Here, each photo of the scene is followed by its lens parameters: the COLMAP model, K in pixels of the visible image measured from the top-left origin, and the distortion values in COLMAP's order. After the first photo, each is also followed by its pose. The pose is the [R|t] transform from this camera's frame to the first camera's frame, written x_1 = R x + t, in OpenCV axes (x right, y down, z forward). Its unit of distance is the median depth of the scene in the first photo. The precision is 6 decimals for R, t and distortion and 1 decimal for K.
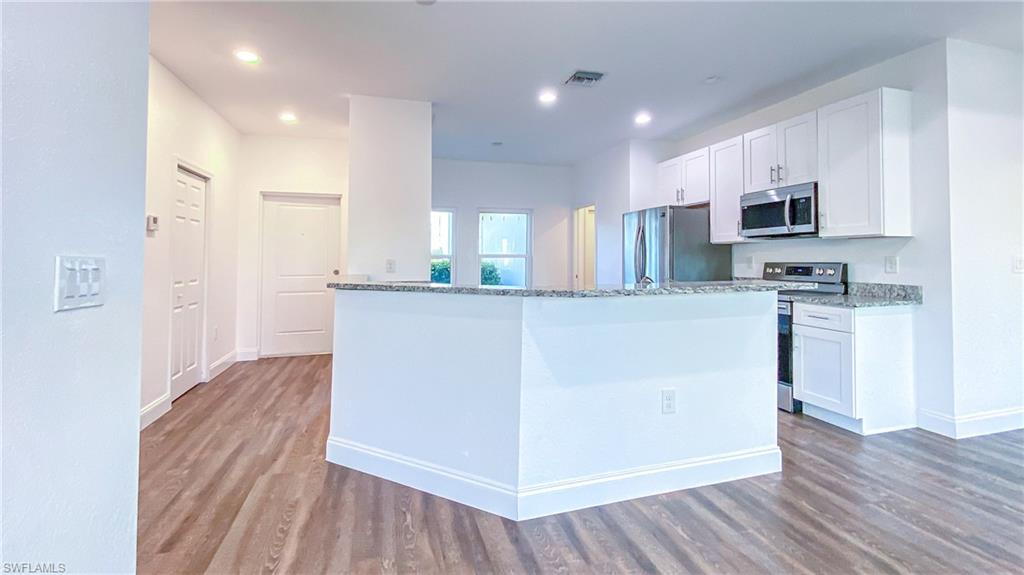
lens RADIAL K [[440.0, 0, 516.3], [0, 440.0, 245.9], [0, 0, 1]] dist [0.000502, -0.000036]
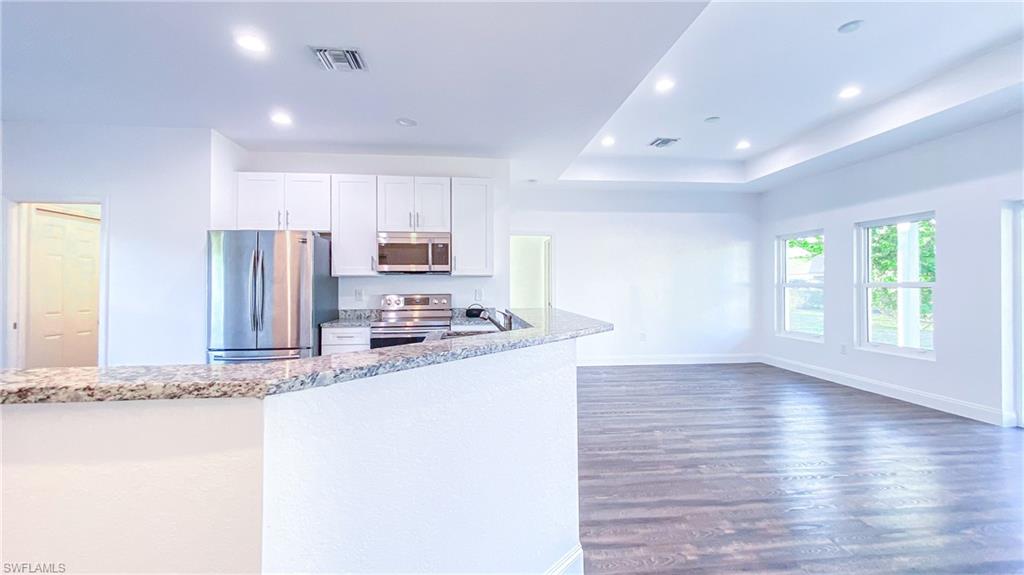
lens RADIAL K [[431.5, 0, 509.3], [0, 431.5, 283.3], [0, 0, 1]] dist [0.033557, -0.018299]
pose [[0.195733, 0.009665, 0.980610, -0.520651], [-0.026462, 0.999639, -0.004571, 0.005456], [-0.980300, -0.025055, 0.195919, 0.542911]]
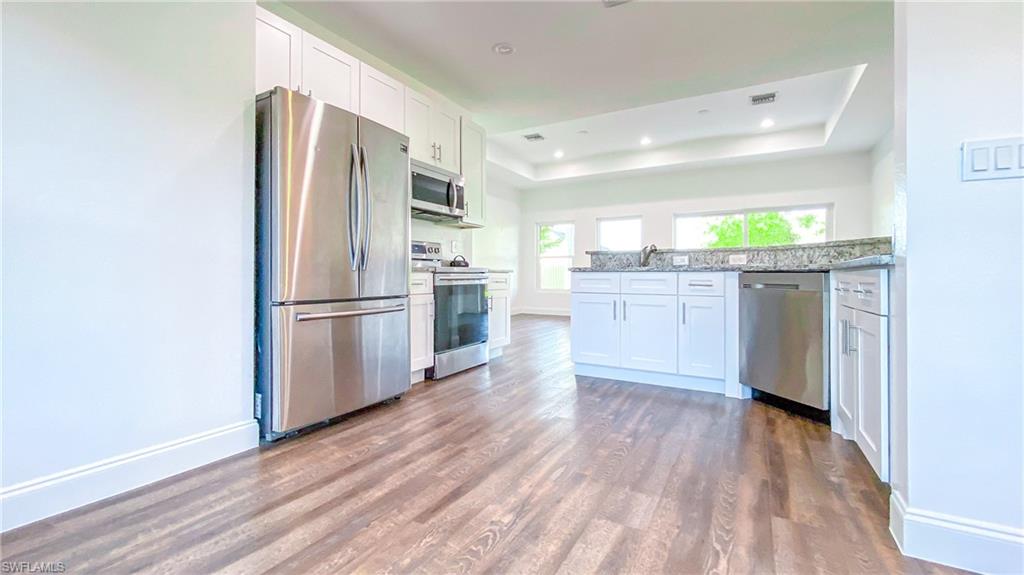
lens RADIAL K [[416.7, 0, 512.0], [0, 416.7, 287.5], [0, 0, 1]] dist [0.000665, 0.000168]
pose [[-0.687609, -0.016571, 0.725892, -0.250329], [-0.018602, 0.999813, 0.005203, 0.148904], [-0.725843, -0.009925, -0.687789, 1.609109]]
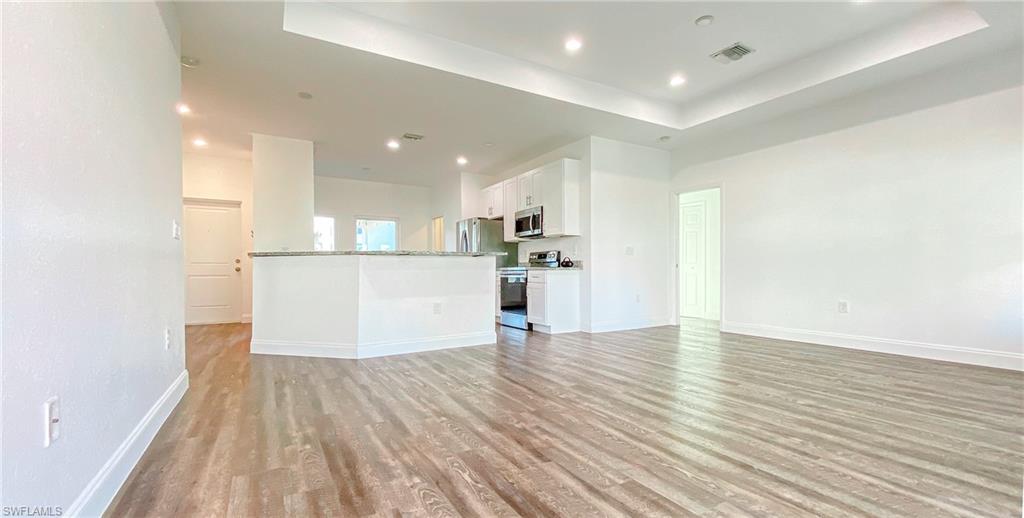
lens RADIAL K [[405.8, 0, 512.6], [0, 405.8, 279.6], [0, 0, 1]] dist [0.018592, 0.000012]
pose [[0.969755, -0.004417, 0.244042, 0.135821], [-0.009332, 0.998434, 0.055154, 0.065815], [-0.243904, -0.055764, 0.968195, -0.599343]]
